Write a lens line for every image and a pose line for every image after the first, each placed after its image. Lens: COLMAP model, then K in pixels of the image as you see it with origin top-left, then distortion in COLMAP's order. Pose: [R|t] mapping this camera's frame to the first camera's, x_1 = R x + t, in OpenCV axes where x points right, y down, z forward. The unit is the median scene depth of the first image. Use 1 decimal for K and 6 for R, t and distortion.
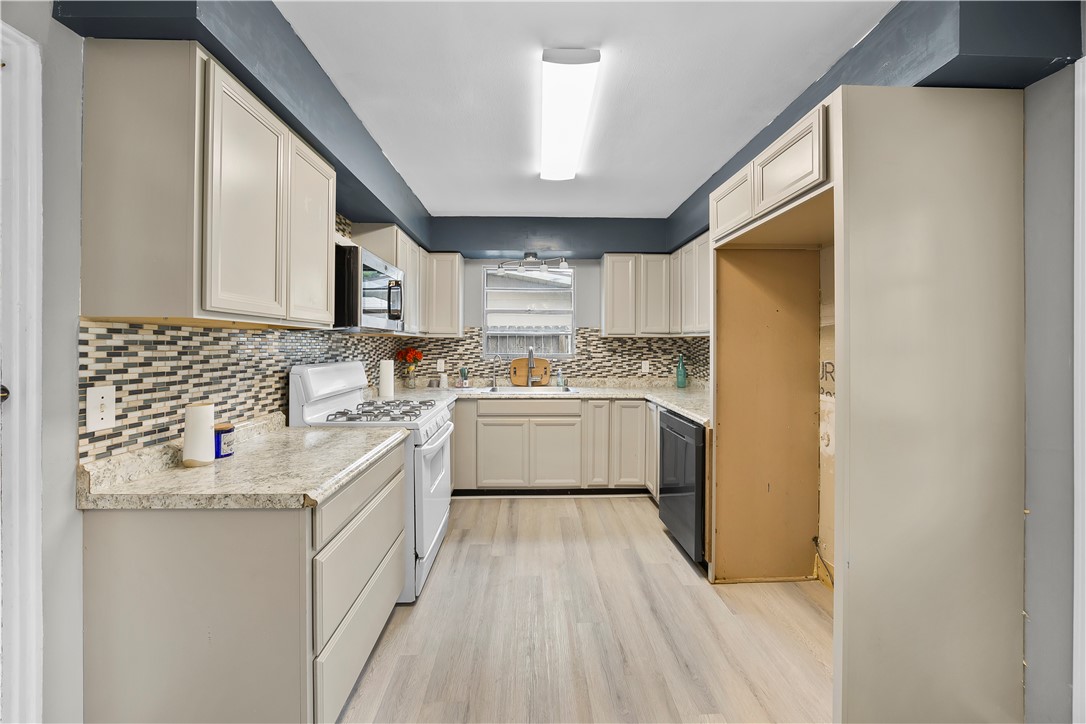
lens RADIAL K [[421.9, 0, 541.5], [0, 421.9, 342.3], [0, 0, 1]] dist [-0.019872, 0.000041]
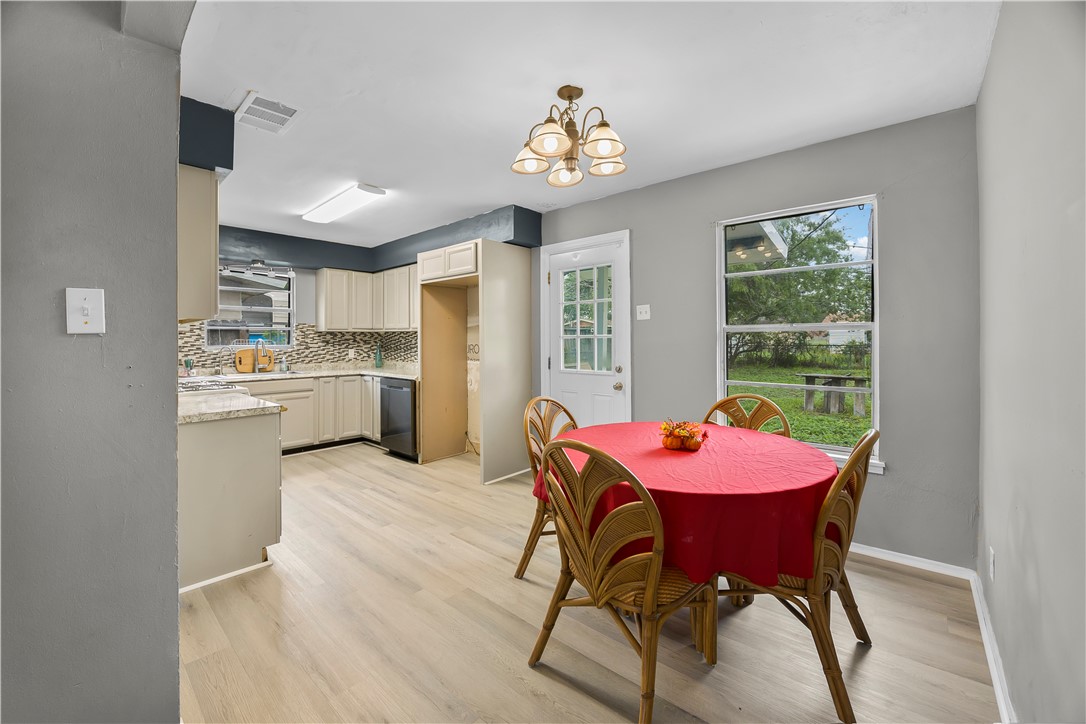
lens RADIAL K [[421.9, 0, 541.5], [0, 421.9, 342.3], [0, 0, 1]] dist [-0.019872, 0.000041]
pose [[0.684821, -0.011620, 0.728619, -0.329455], [0.003622, 0.999915, 0.012543, 0.007742], [-0.728703, -0.005950, 0.684804, -0.377665]]
